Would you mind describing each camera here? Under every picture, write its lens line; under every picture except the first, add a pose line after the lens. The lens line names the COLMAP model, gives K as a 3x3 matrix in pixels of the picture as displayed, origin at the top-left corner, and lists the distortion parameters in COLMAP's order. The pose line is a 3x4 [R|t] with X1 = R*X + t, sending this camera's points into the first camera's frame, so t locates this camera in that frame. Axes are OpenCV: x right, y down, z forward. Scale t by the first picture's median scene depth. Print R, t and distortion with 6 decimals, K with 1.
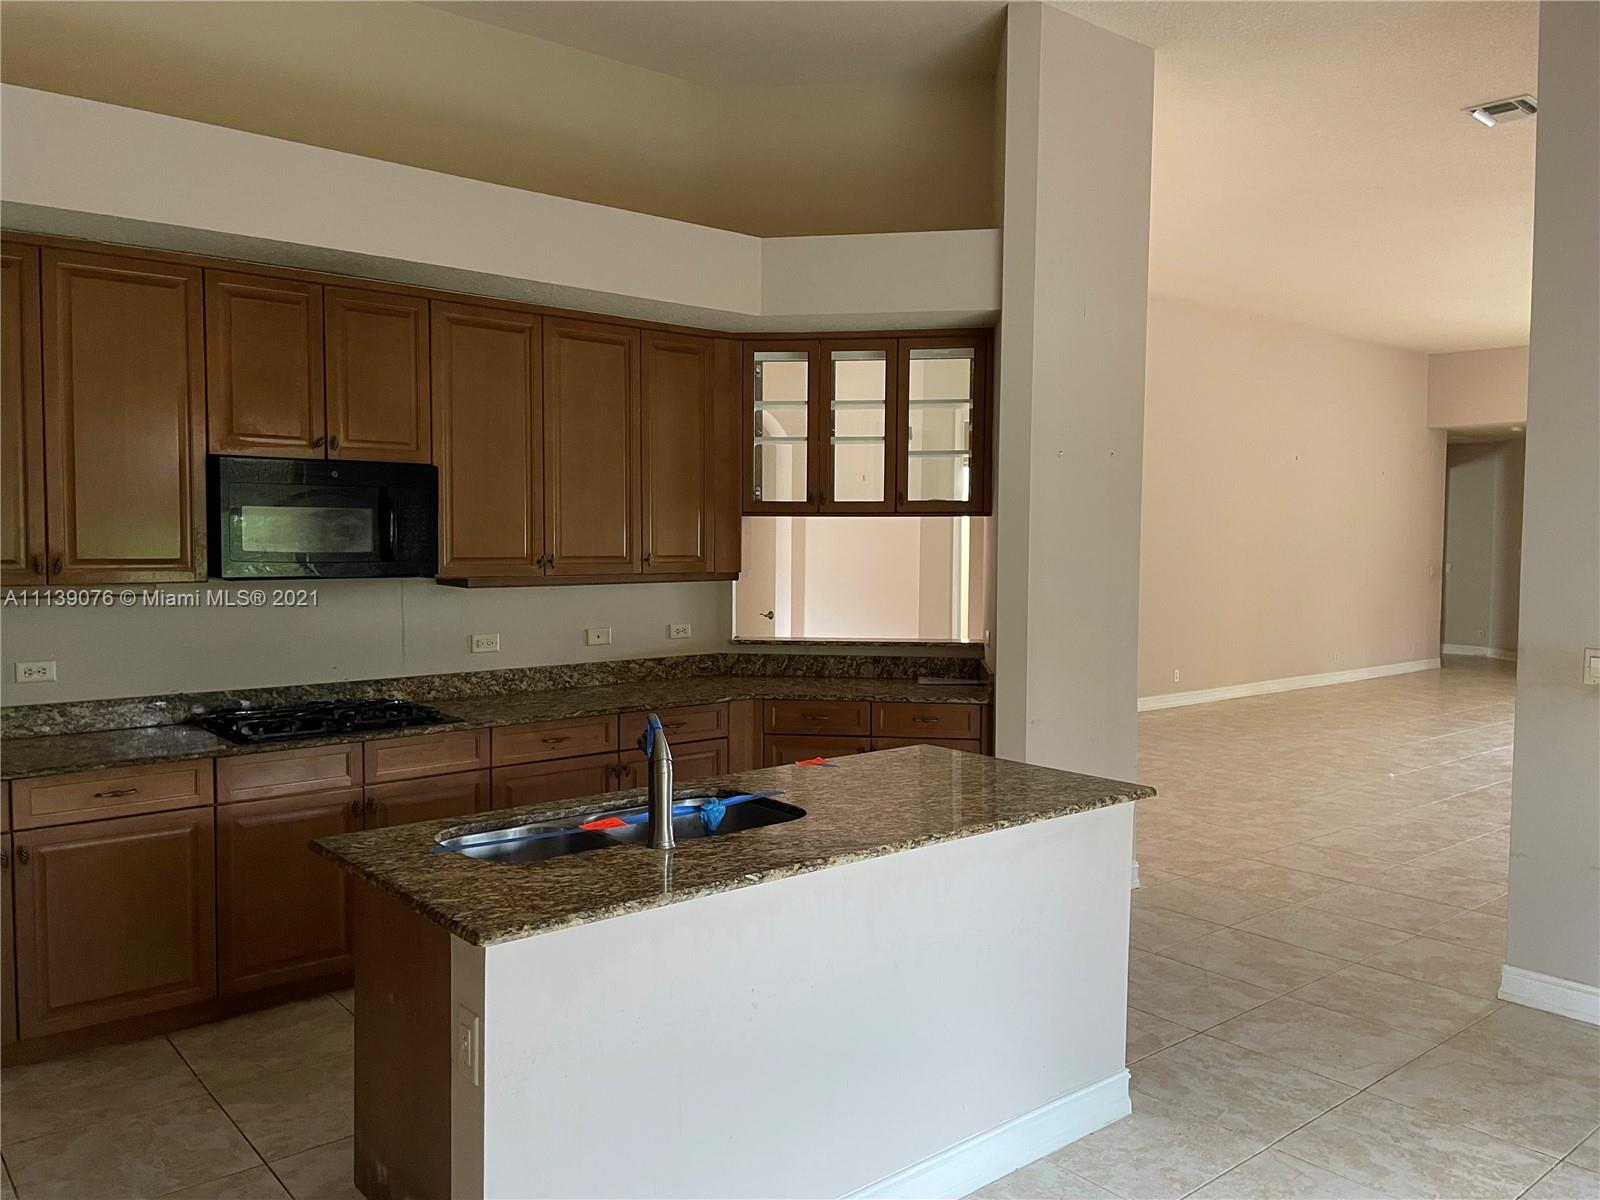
lens RADIAL K [[1211.5, 0, 797.4], [0, 1211.5, 595.2], [0, 0, 1]] dist [0.021037, -0.013997]
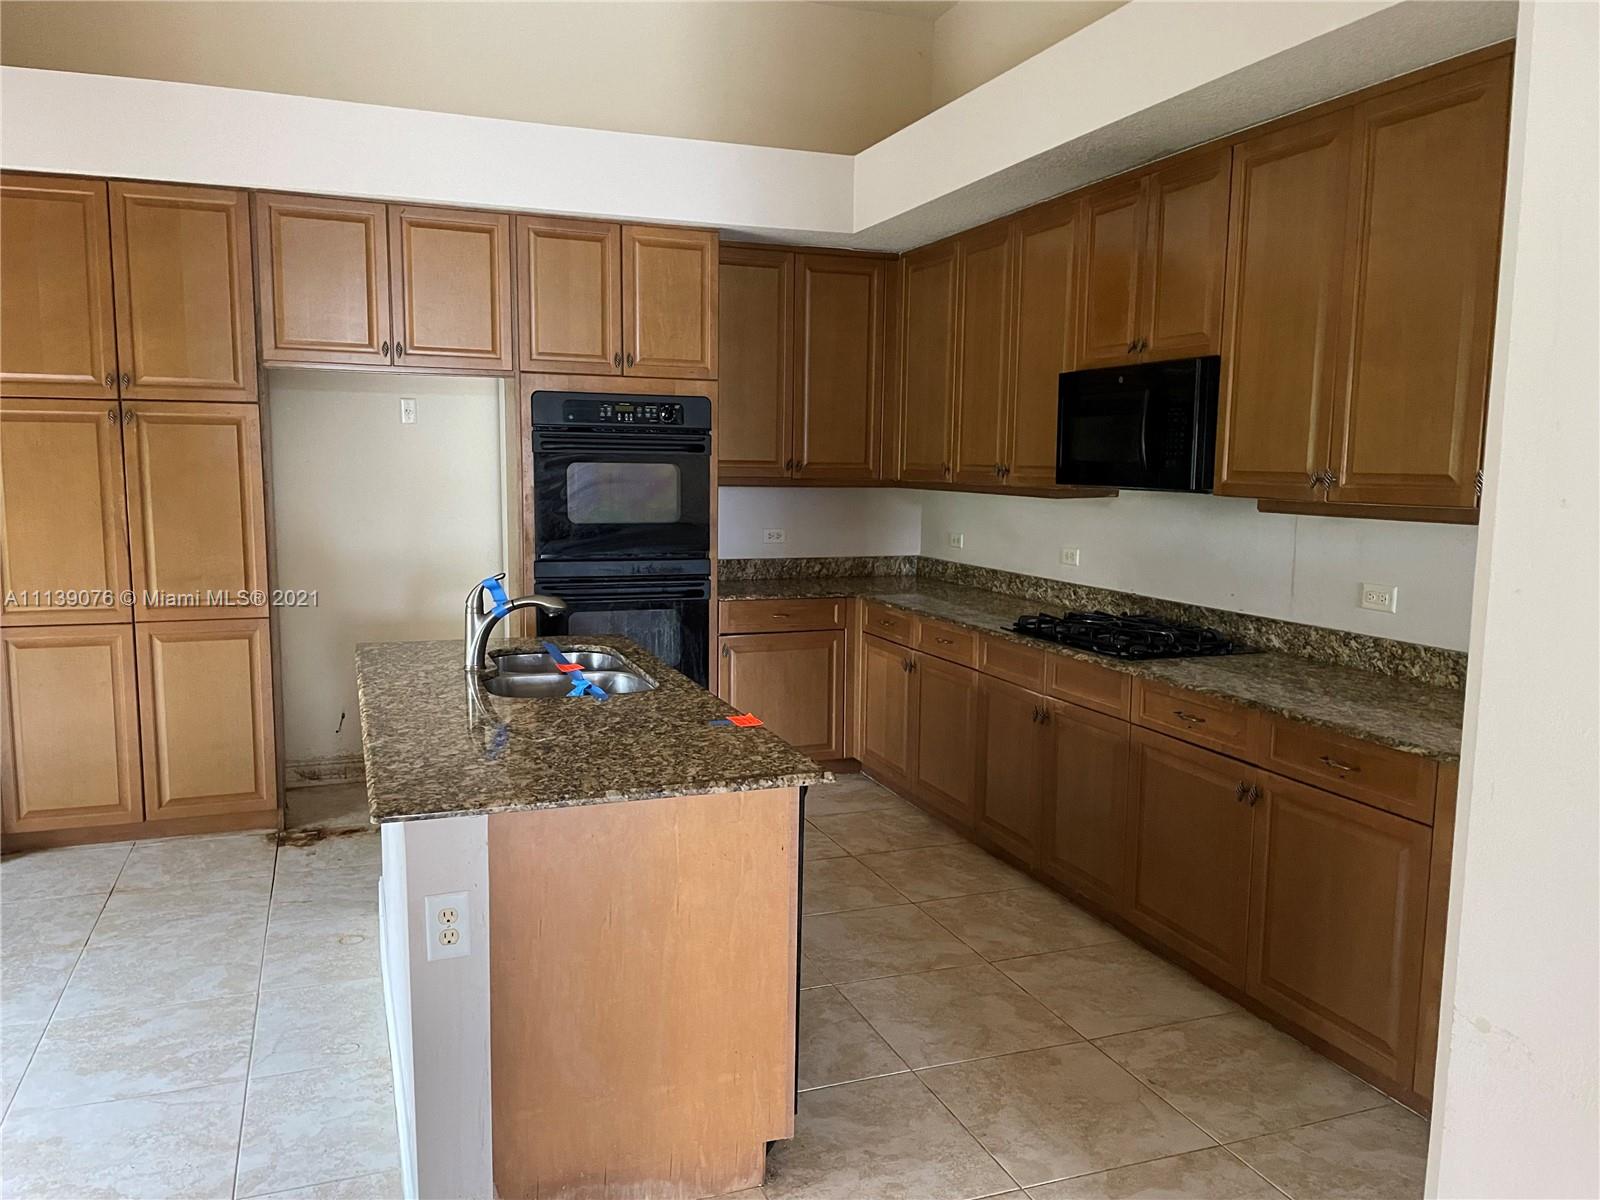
lens RADIAL K [[1211.5, 0, 790.4], [0, 1211.5, 607.6], [0, 0, 1]] dist [0.021037, -0.013997]
pose [[-0.350910, 0.106908, -0.930286, 0.571650], [-0.057715, 0.989104, 0.135437, -0.033758], [0.934629, 0.101217, -0.340916, 1.014392]]
